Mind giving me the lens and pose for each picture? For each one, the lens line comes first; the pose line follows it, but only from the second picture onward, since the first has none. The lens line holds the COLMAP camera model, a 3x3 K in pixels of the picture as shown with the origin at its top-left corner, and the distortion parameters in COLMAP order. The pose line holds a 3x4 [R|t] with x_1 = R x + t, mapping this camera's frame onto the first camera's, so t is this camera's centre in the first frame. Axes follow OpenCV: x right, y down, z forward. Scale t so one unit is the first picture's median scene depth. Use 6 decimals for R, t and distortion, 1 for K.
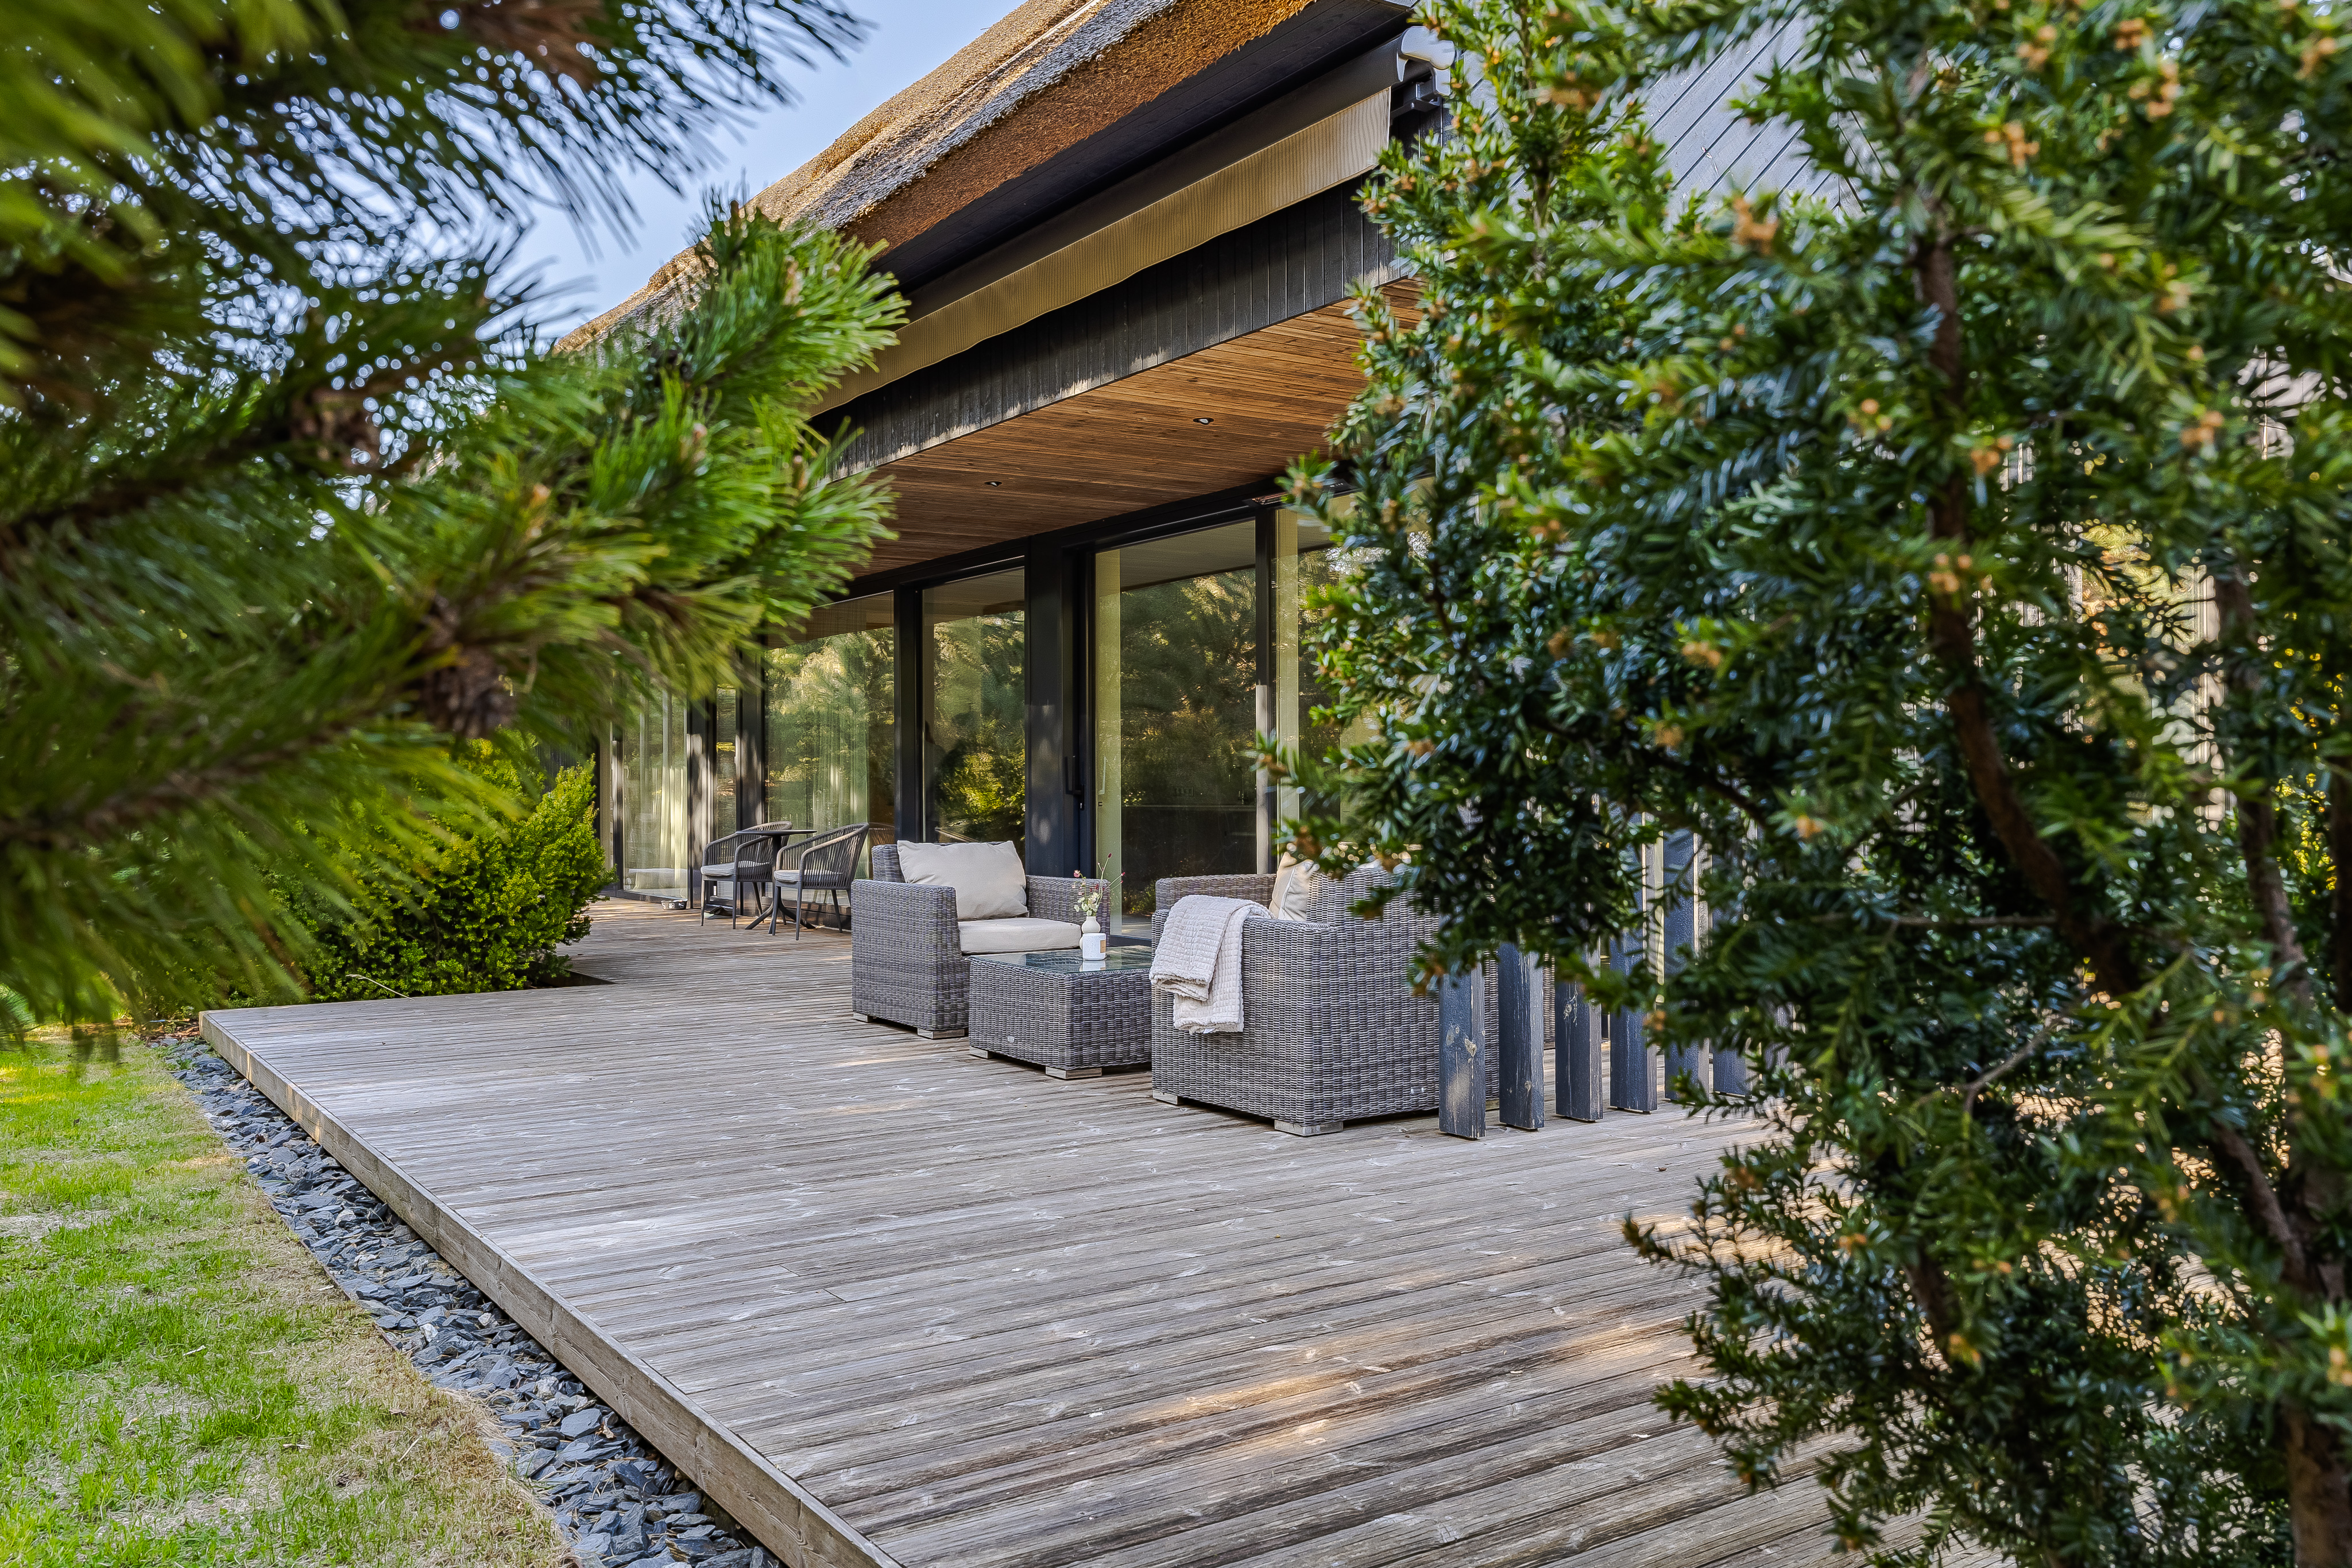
lens RADIAL K [[1846.0, 0, 1175.6], [0, 1846.0, 784.4], [0, 0, 1]] dist [0.012720, 0.000606]
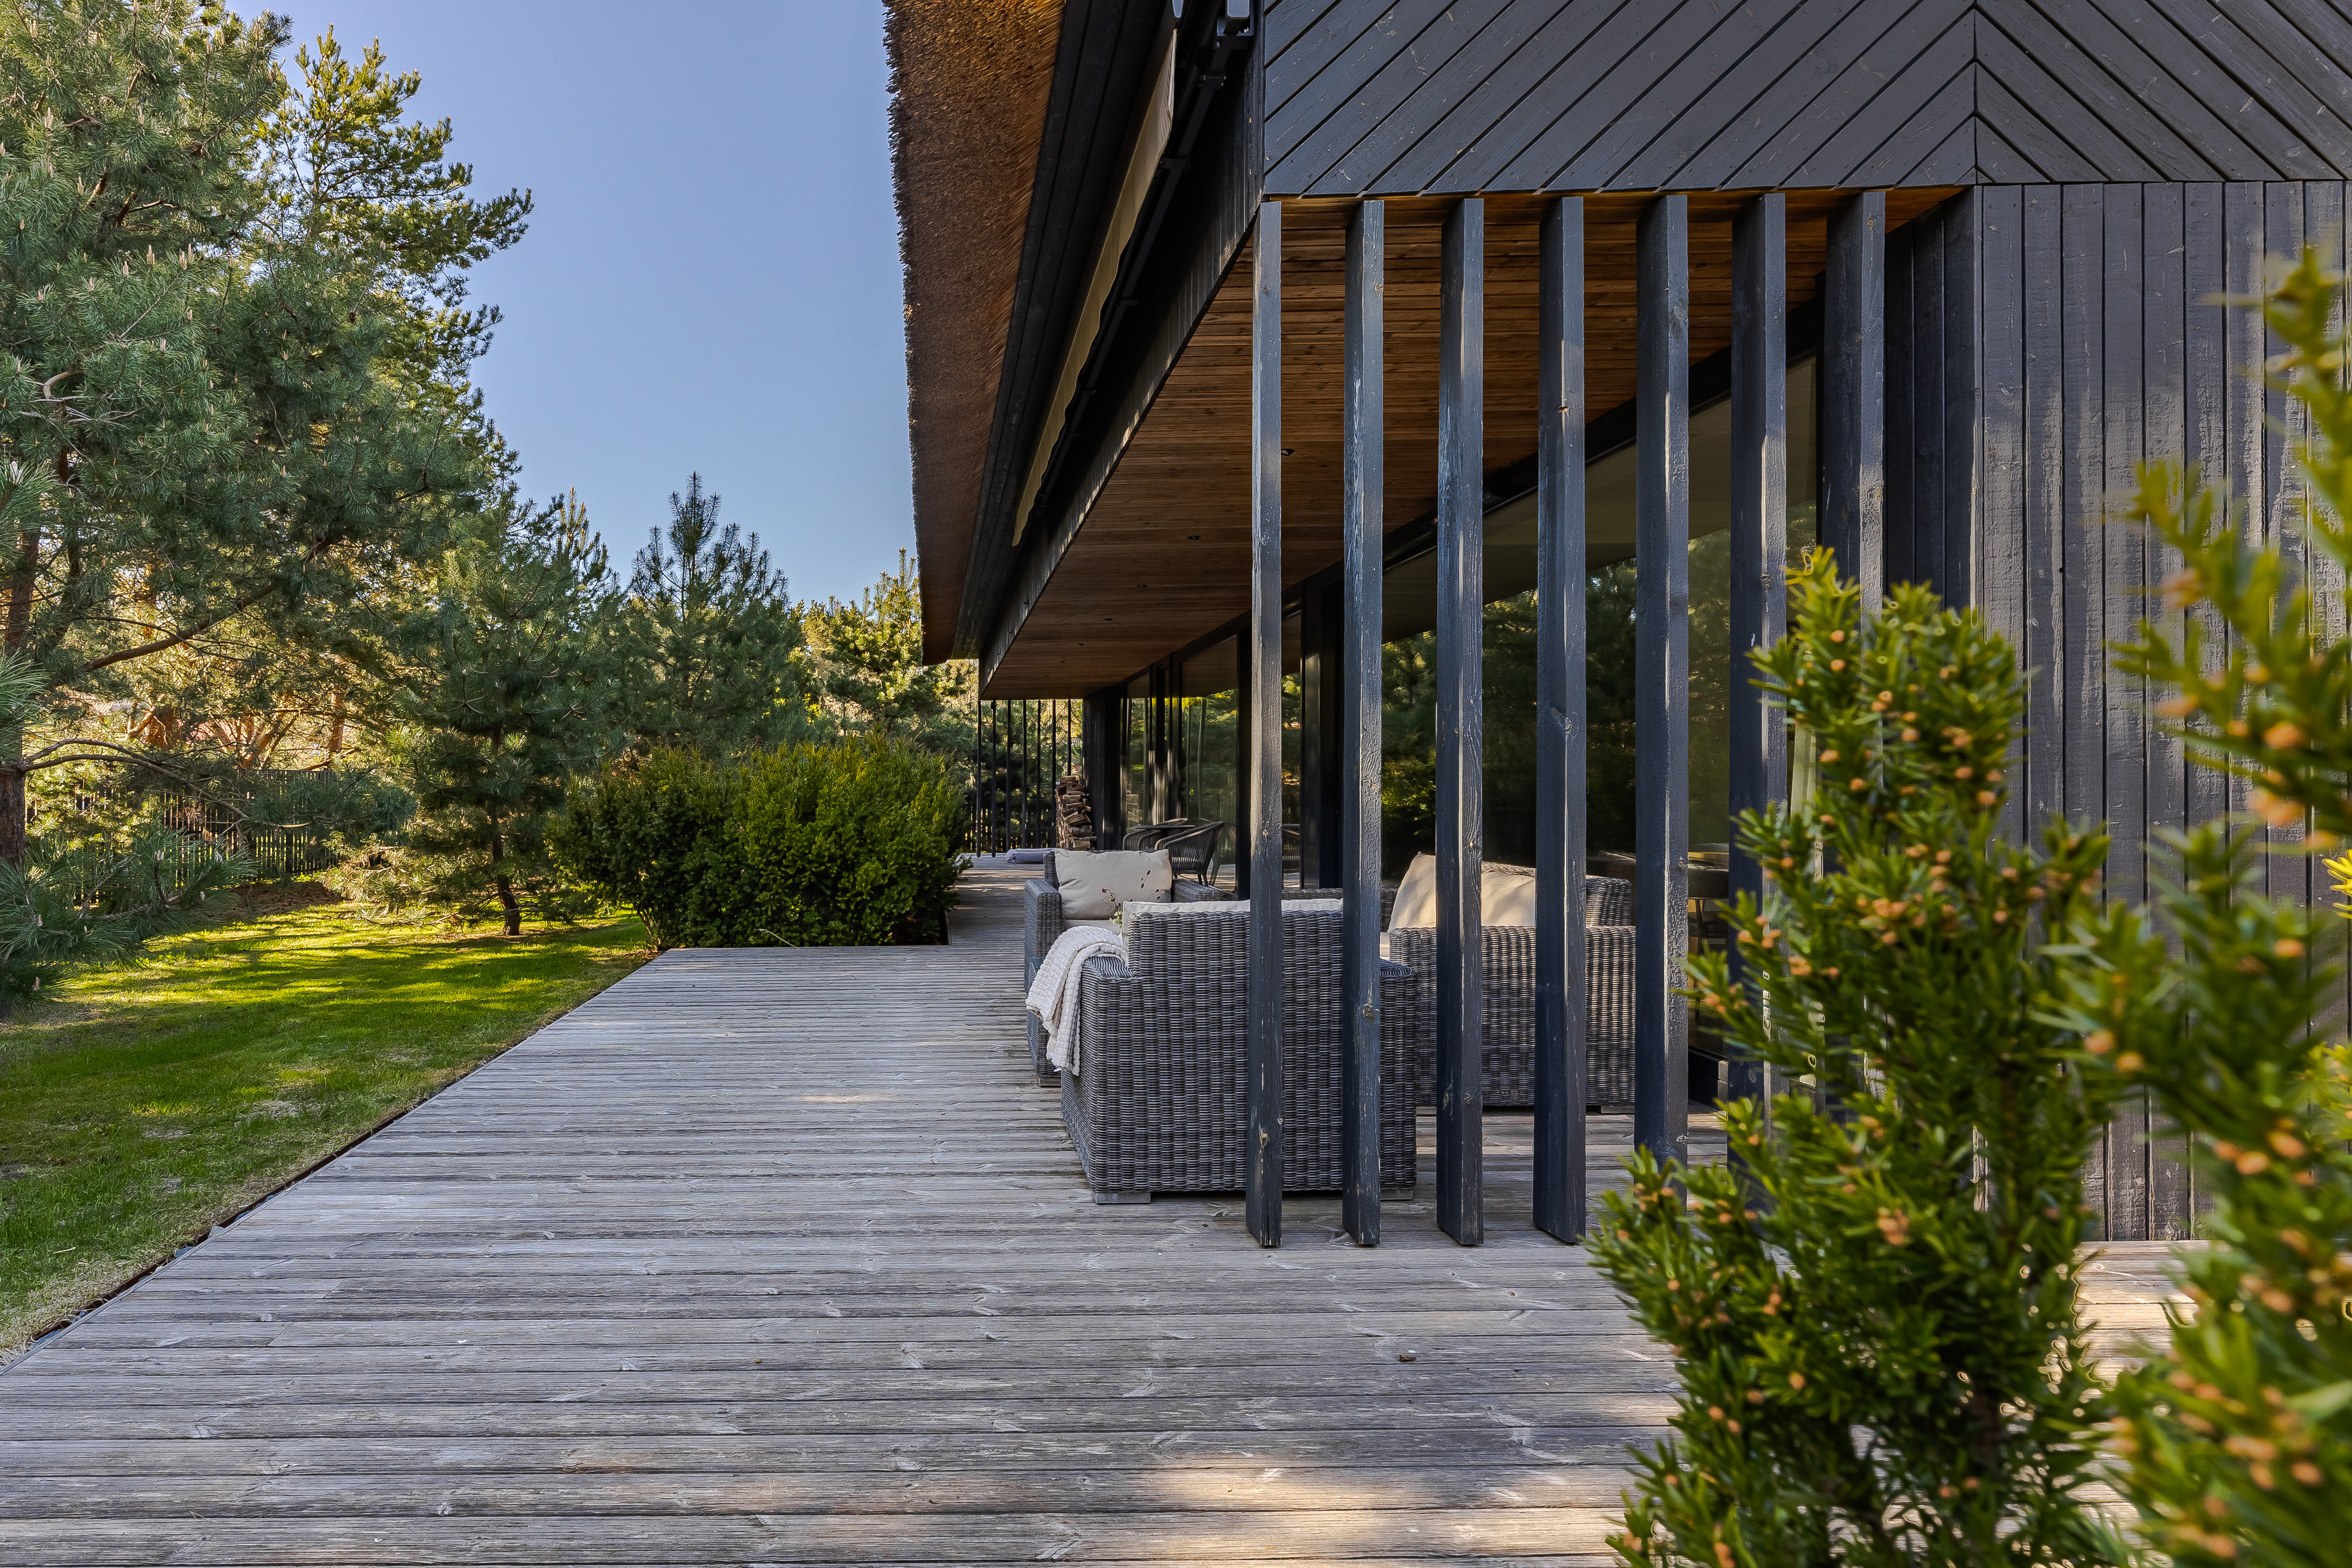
lens RADIAL K [[1187.7, 0, 1176.9], [0, 1187.7, 784.5], [0, 0, 1]] dist [-0.001897, 0.000495]
pose [[0.822589, -0.000970, -0.568636, 0.553533], [0.009563, 0.999881, 0.012128, -0.027889], [0.568557, -0.015414, 0.822500, 0.696446]]
